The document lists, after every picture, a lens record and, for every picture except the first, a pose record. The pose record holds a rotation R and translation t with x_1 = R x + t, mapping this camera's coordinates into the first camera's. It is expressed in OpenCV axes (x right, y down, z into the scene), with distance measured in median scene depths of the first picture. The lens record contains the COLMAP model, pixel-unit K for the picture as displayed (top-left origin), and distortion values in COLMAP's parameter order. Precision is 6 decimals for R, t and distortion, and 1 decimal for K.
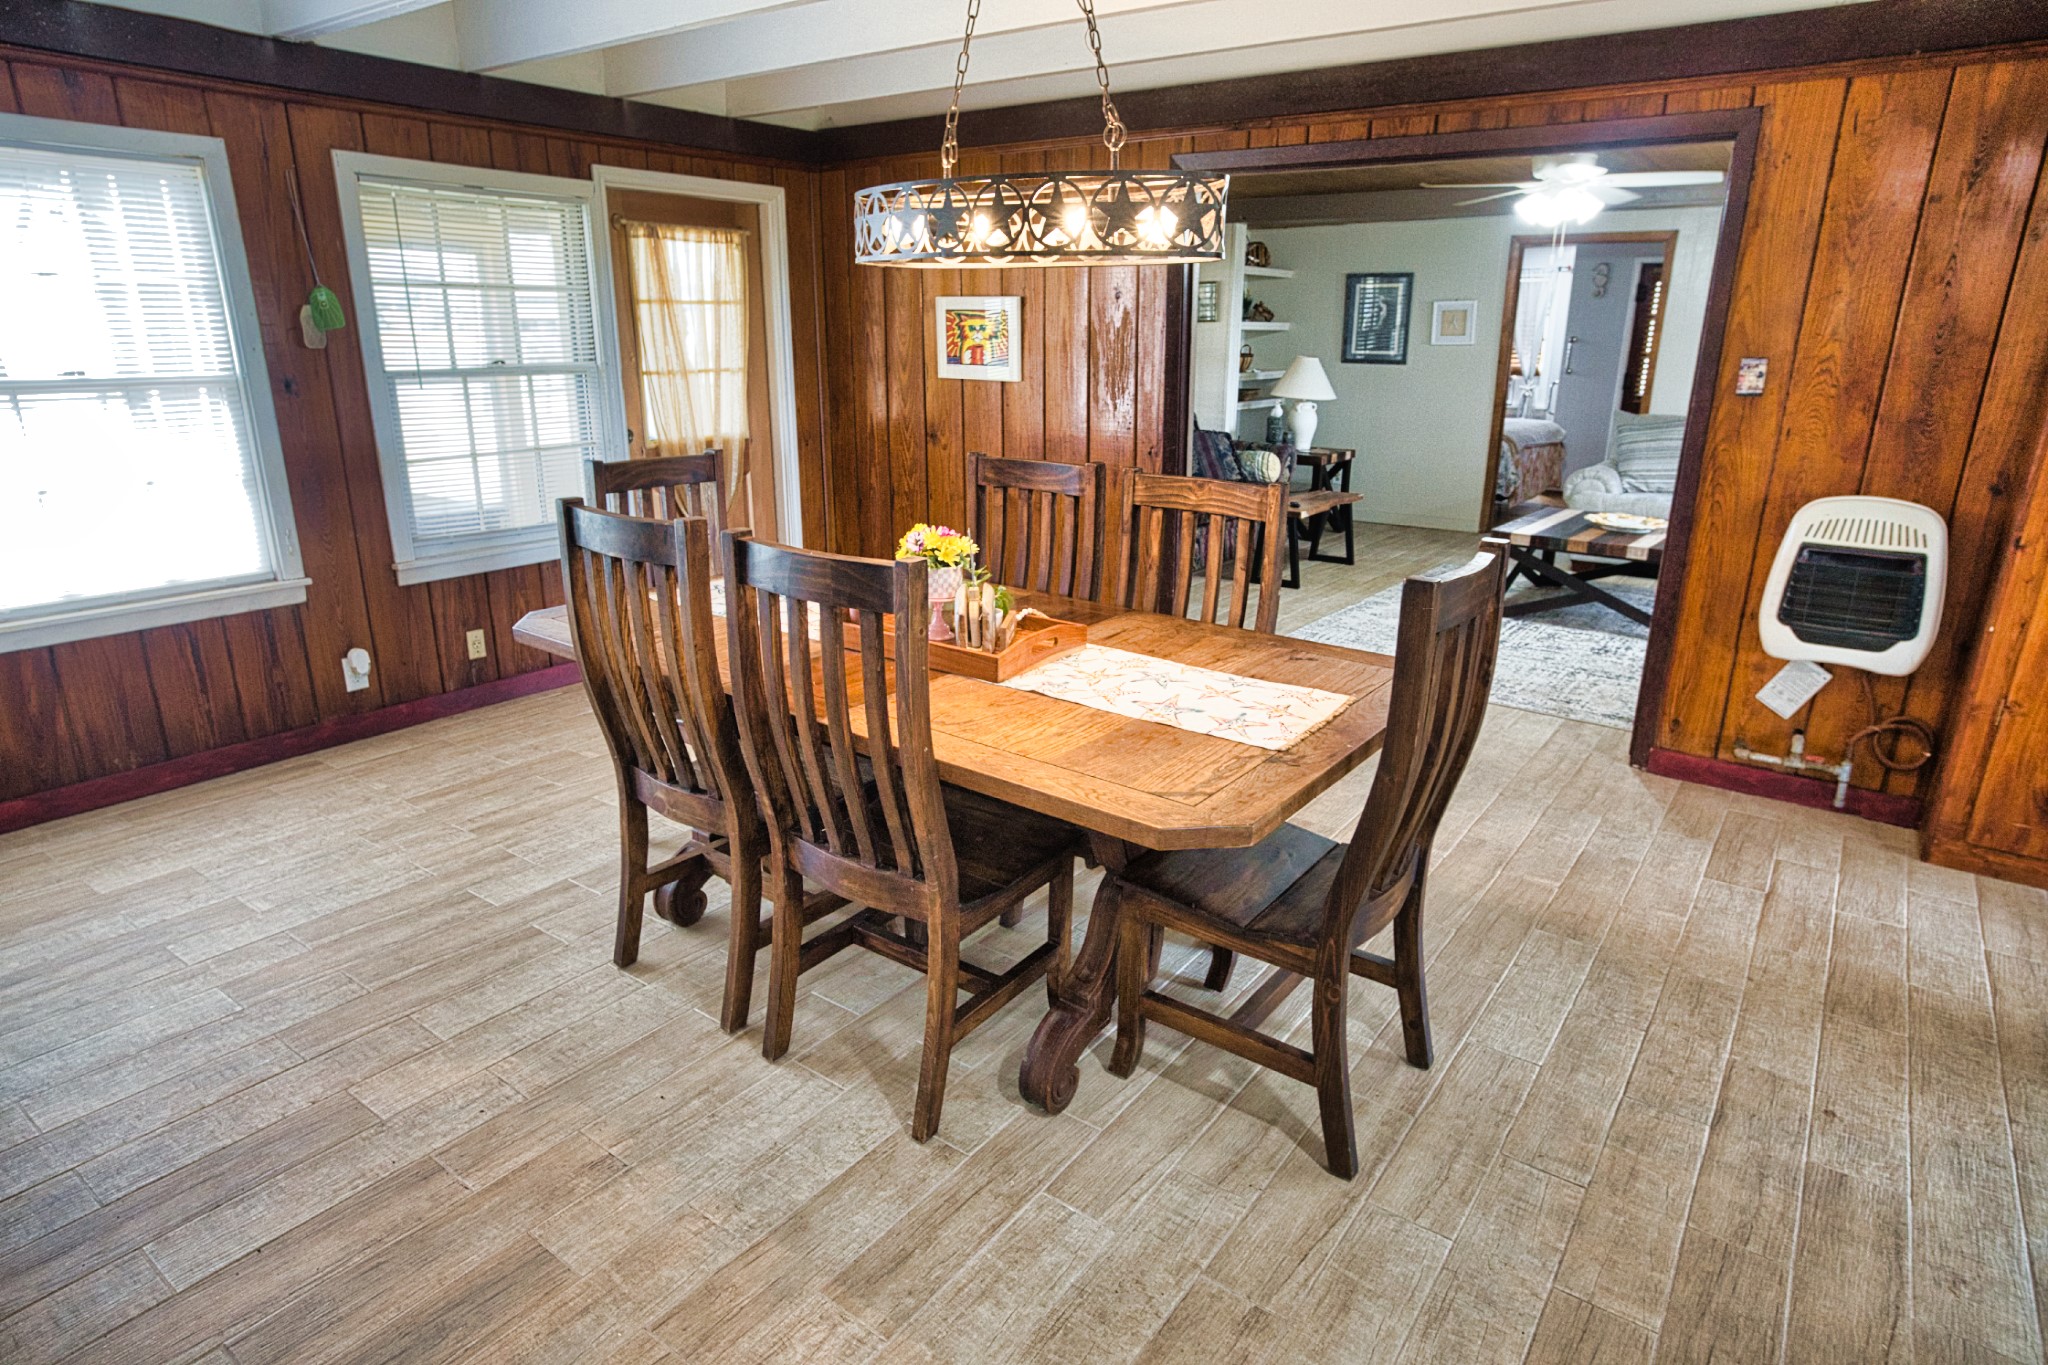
lens RADIAL K [[1148.5, 0, 1019.7], [0, 1148.5, 676.6], [0, 0, 1]] dist [-0.029561, 0.013315]
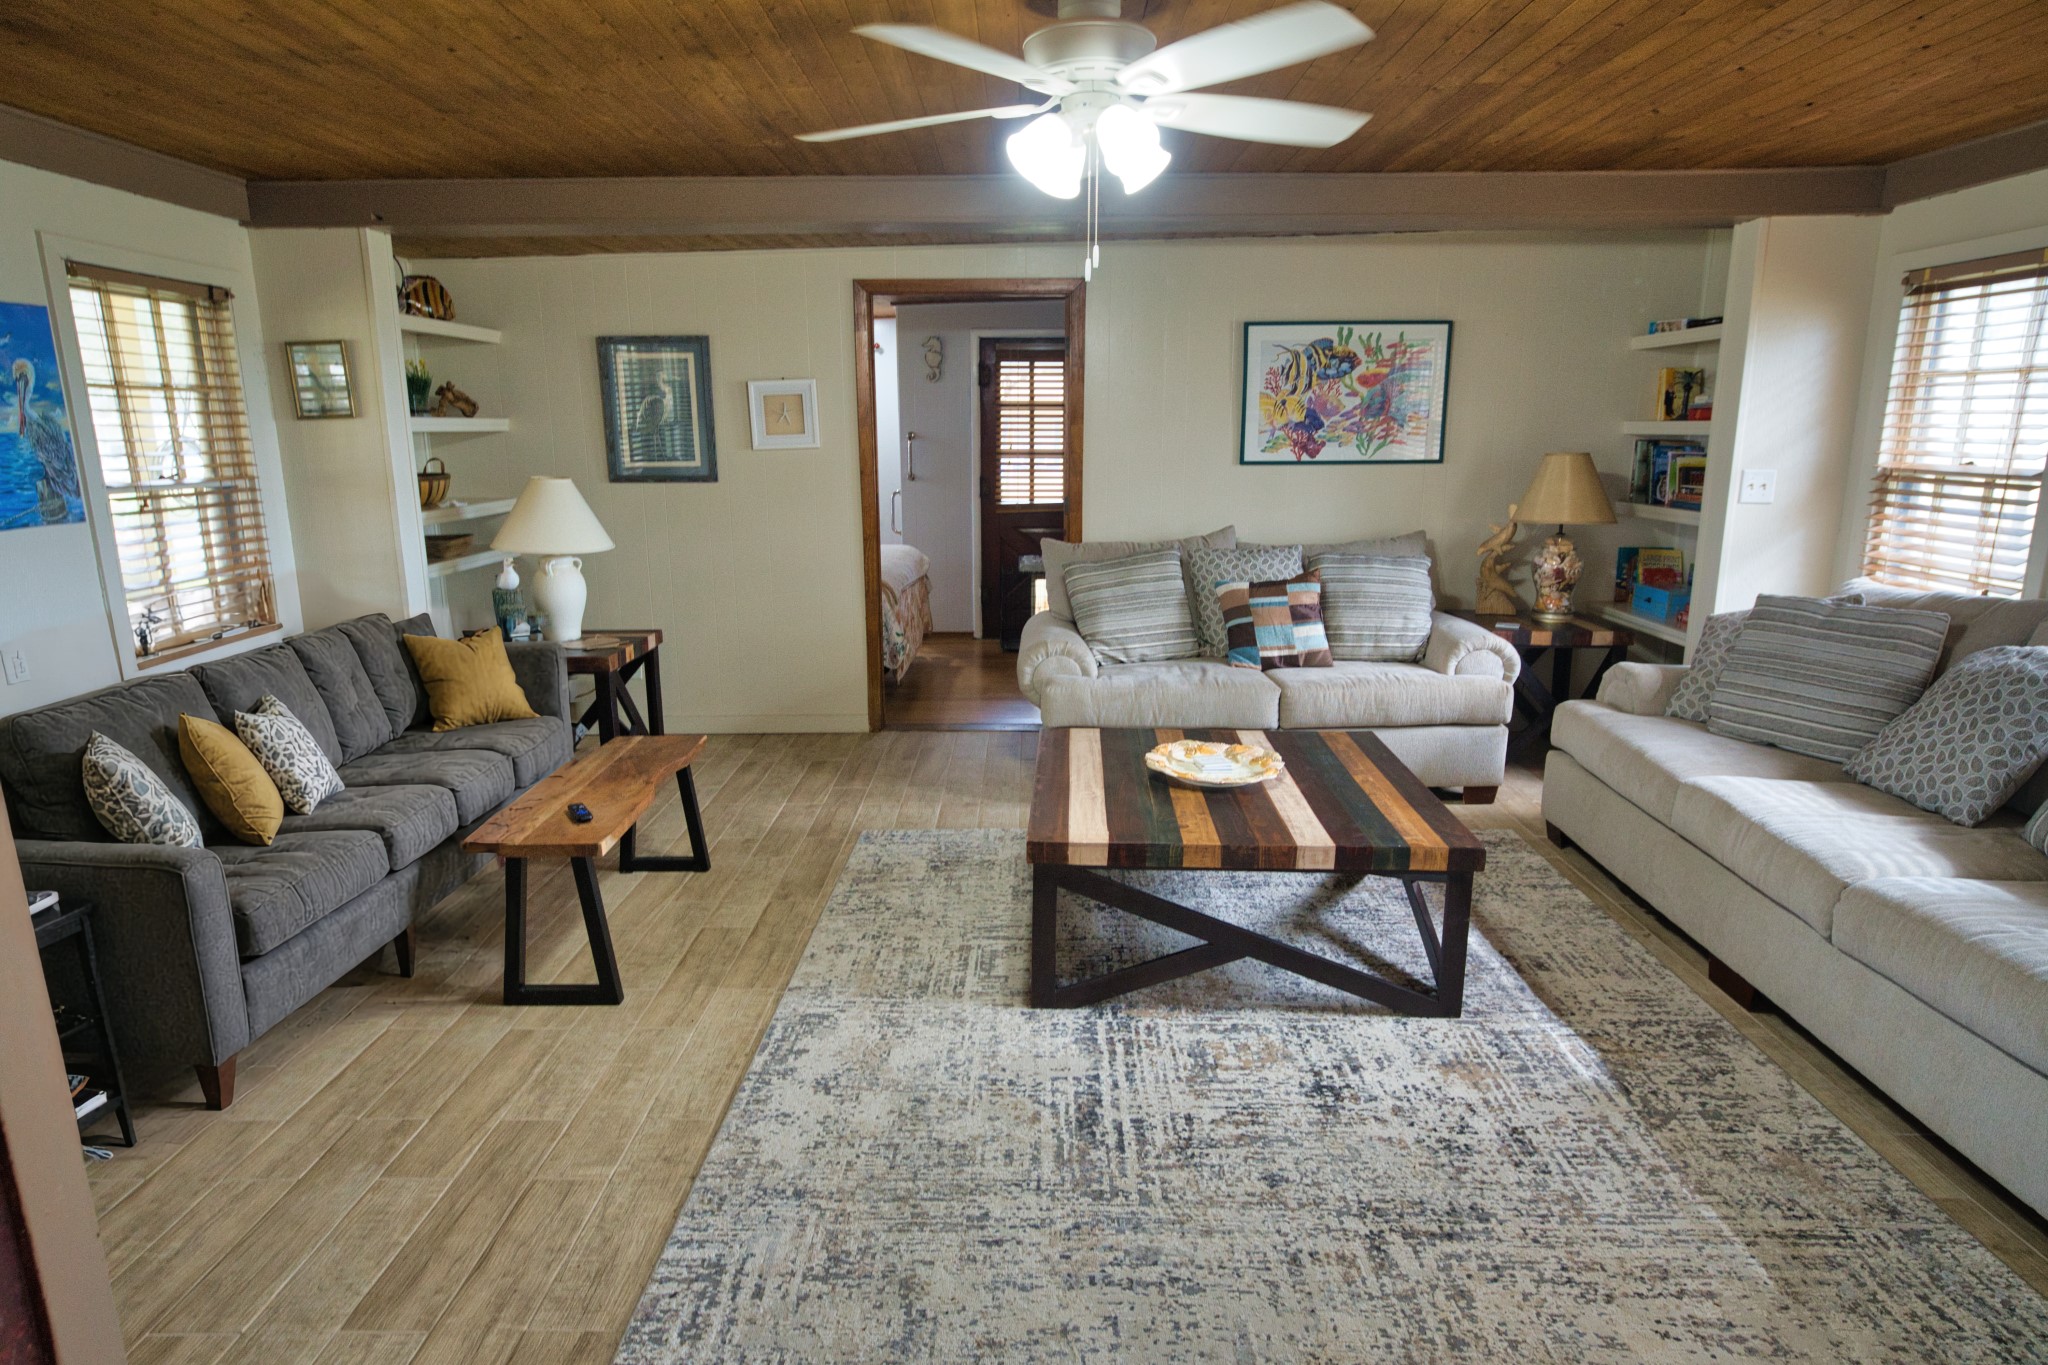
lens RADIAL K [[1148.5, 0, 1013.0], [0, 1148.5, 688.2], [0, 0, 1]] dist [-0.029561, 0.013315]
pose [[0.813923, -0.138707, 0.564172, 0.104001], [0.179283, 0.983654, -0.016808, -0.124844], [-0.552619, 0.114827, 0.825486, 0.415633]]
